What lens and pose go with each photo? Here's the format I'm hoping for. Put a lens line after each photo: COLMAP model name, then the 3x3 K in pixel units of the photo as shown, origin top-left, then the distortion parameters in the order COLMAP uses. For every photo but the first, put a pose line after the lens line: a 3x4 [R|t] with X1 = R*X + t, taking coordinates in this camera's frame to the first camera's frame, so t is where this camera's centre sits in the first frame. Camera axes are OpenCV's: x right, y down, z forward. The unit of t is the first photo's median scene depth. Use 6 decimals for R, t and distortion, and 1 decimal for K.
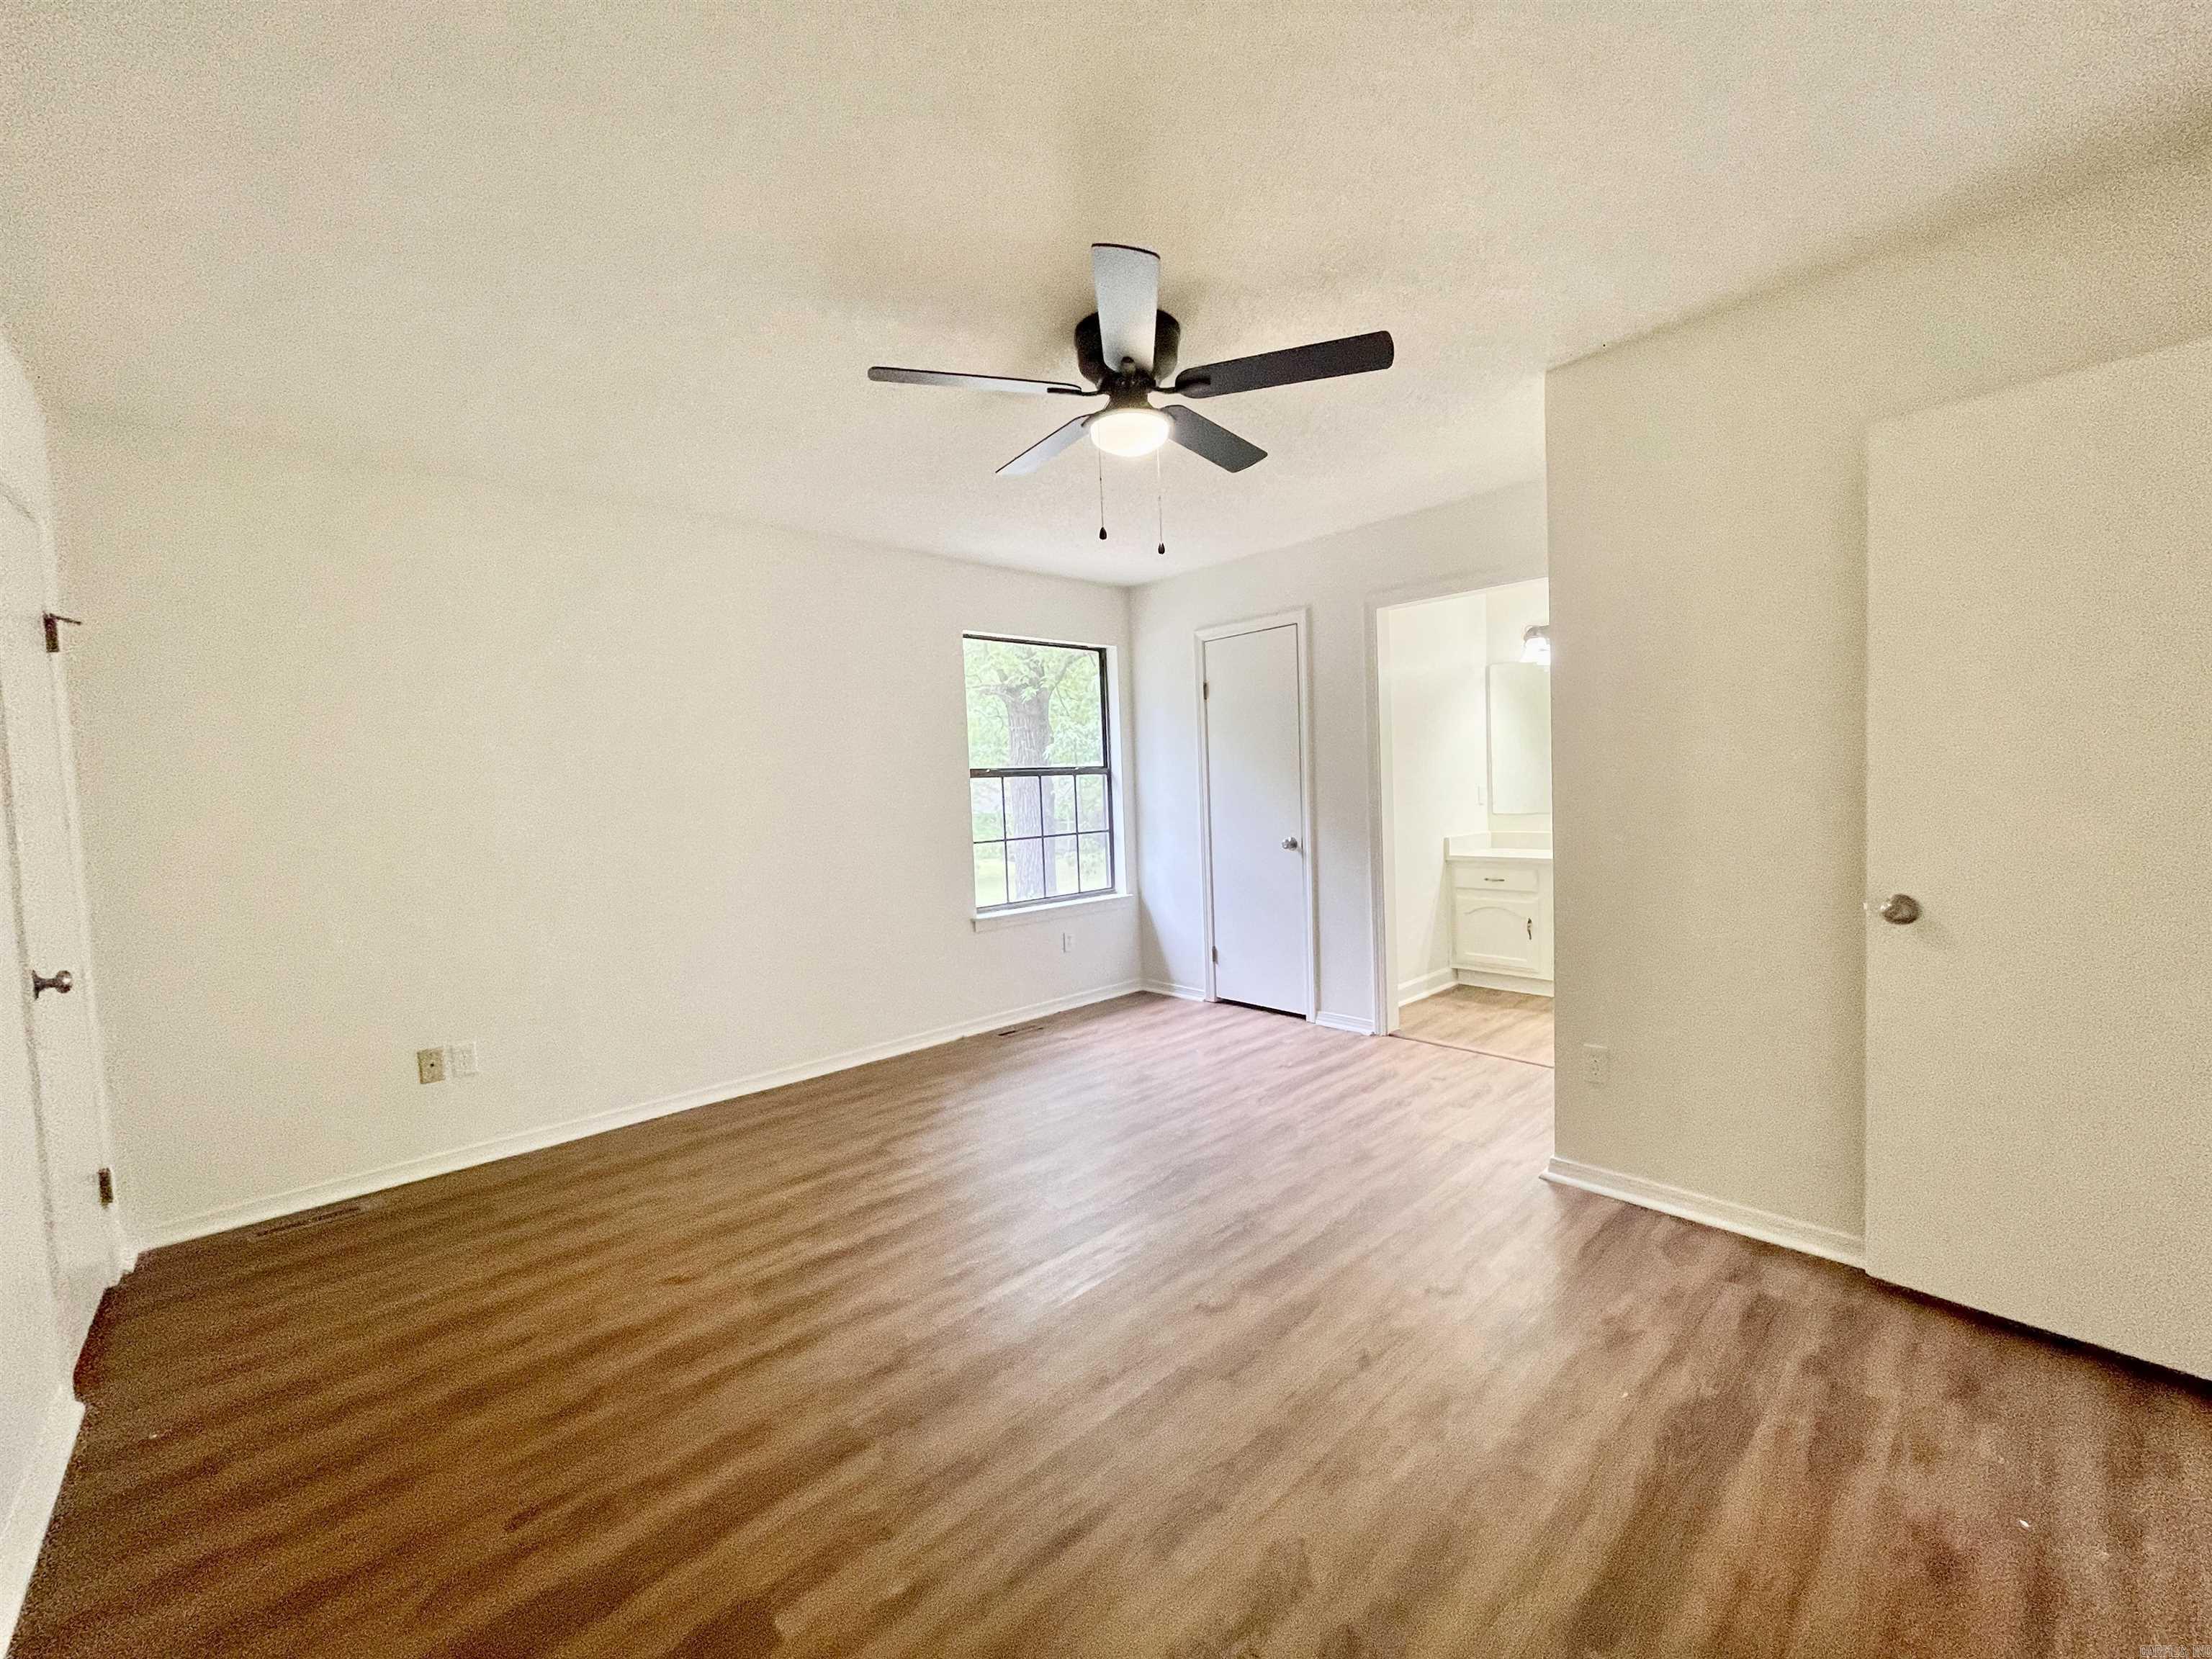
lens RADIAL K [[899.5, 0, 1094.2], [0, 899.5, 830.0], [0, 0, 1]] dist [0.012284, -0.000083]
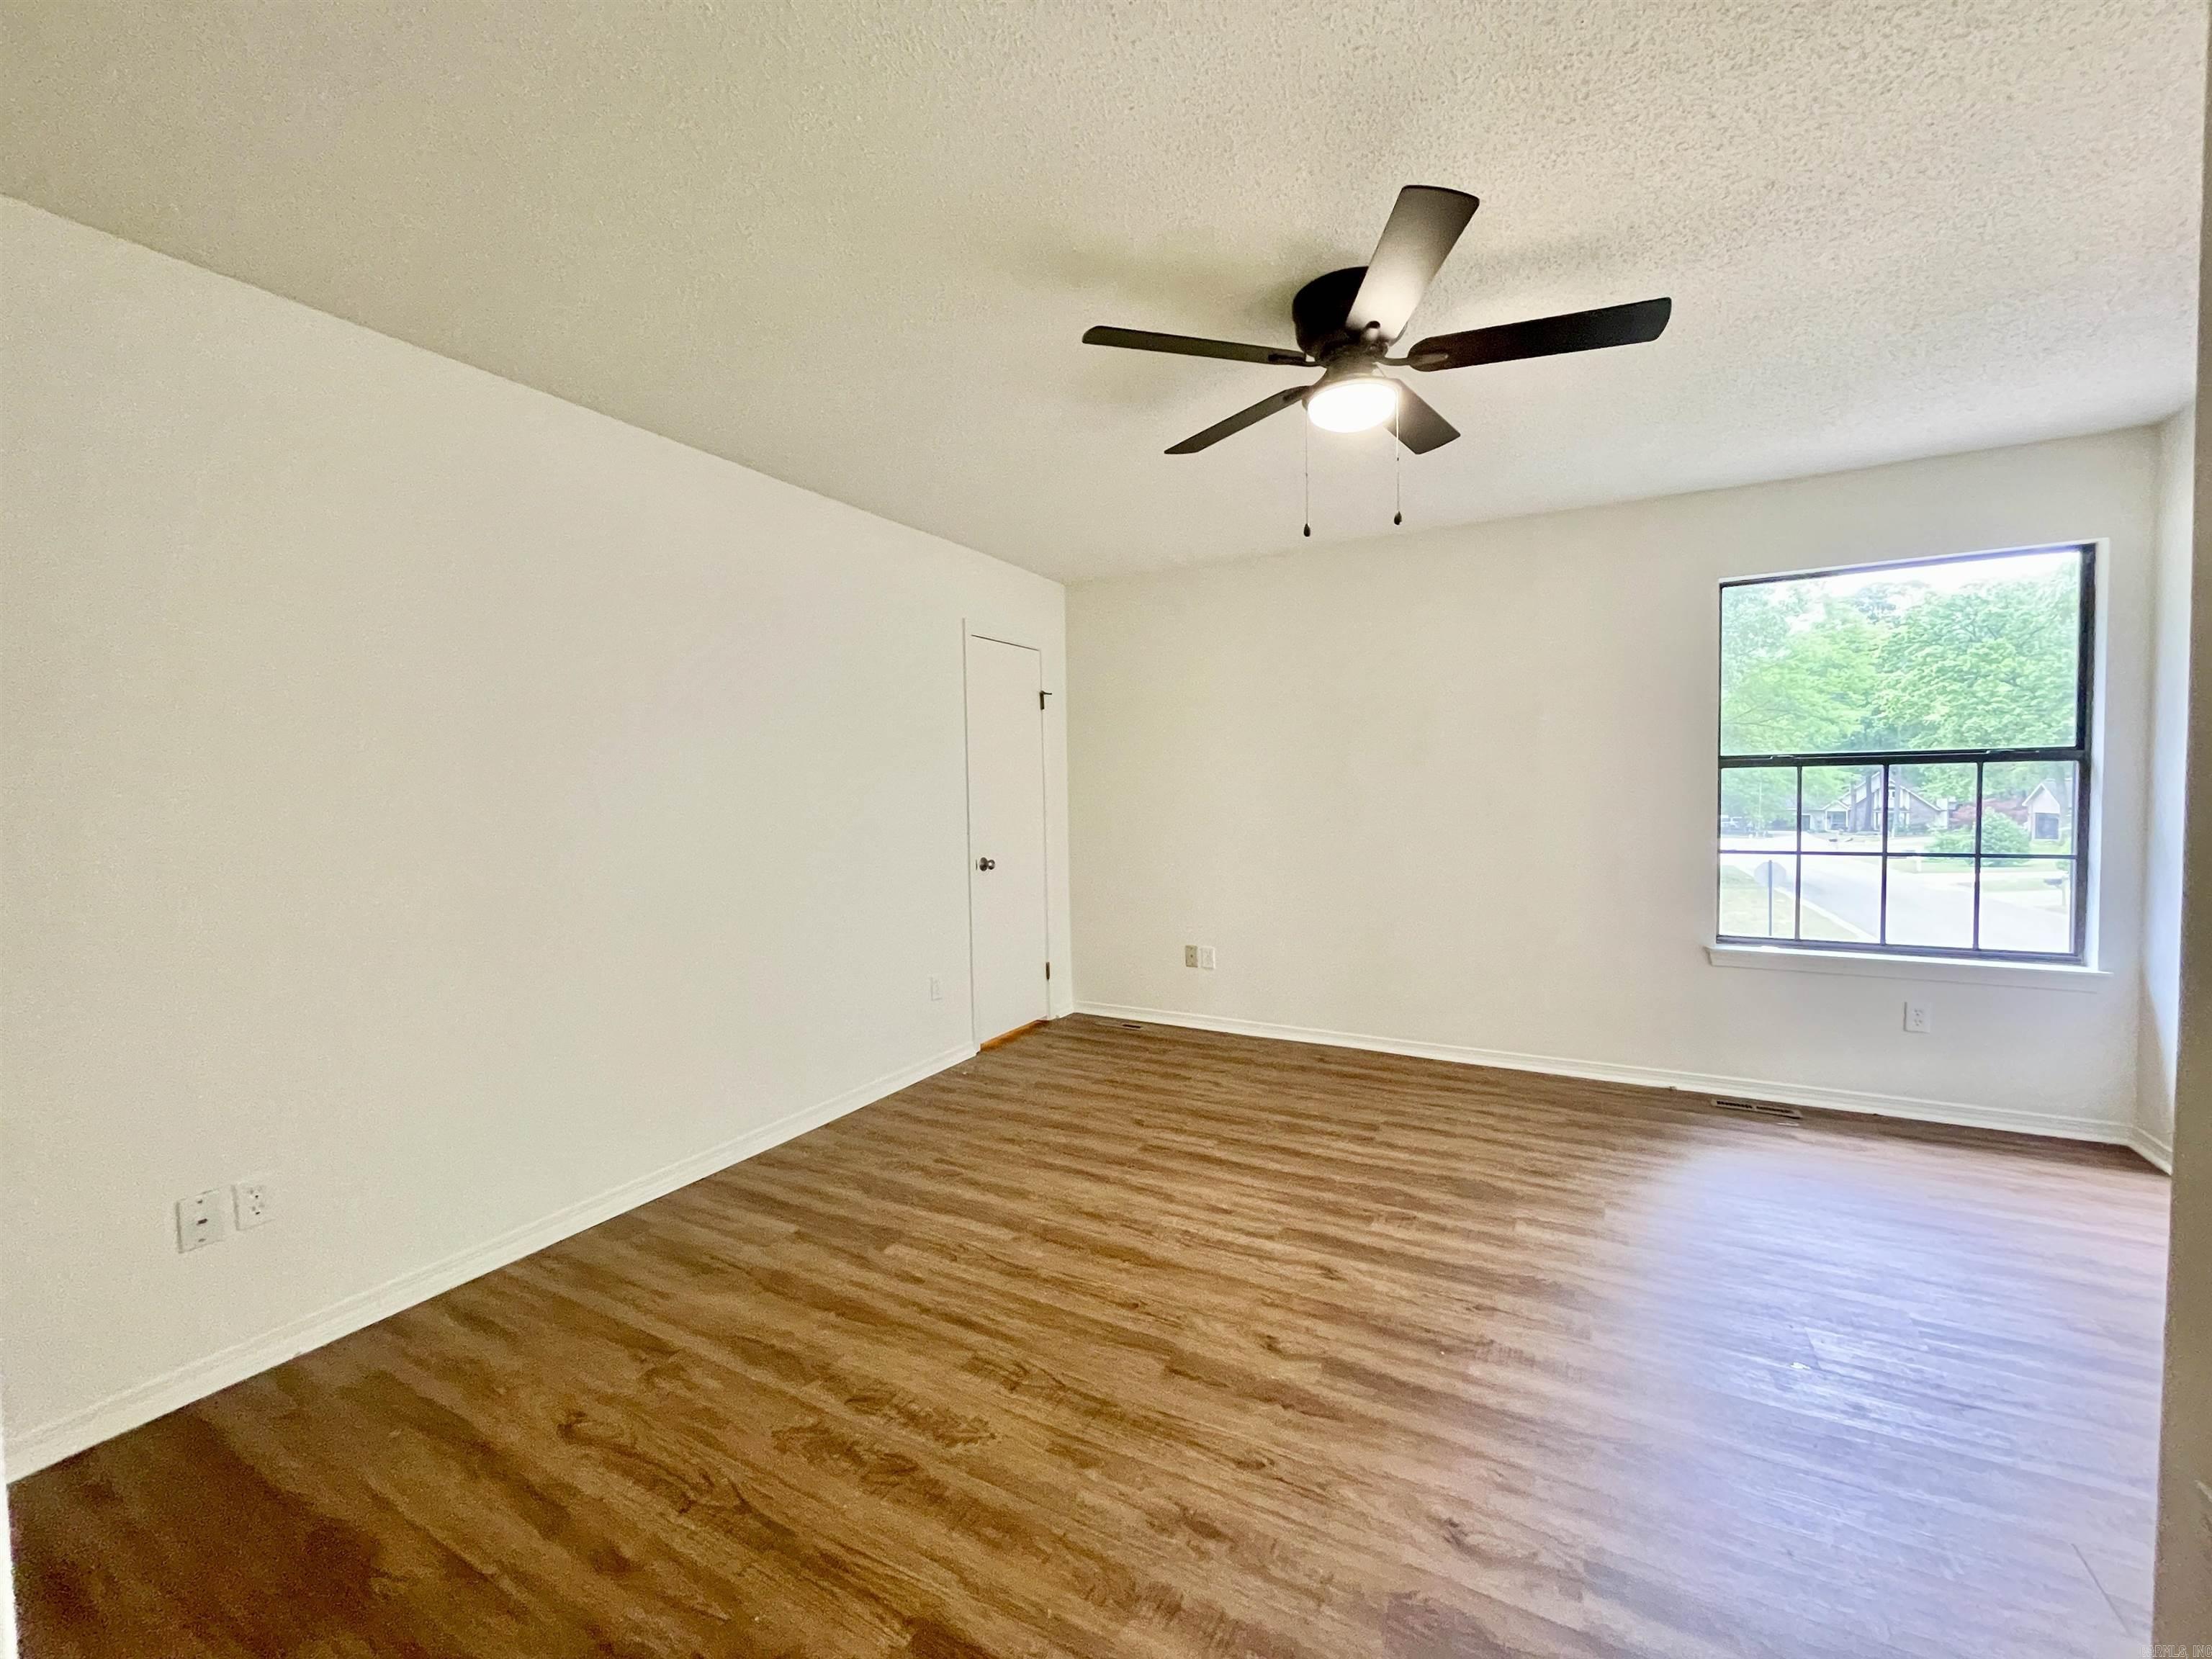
lens RADIAL K [[899.5, 0, 1094.2], [0, 899.5, 830.0], [0, 0, 1]] dist [0.012284, -0.000083]
pose [[0.322137, 0.074840, -0.943730, 0.708836], [-0.047006, 0.996905, 0.063012, -0.046272], [0.945525, 0.024063, 0.324658, 0.385387]]
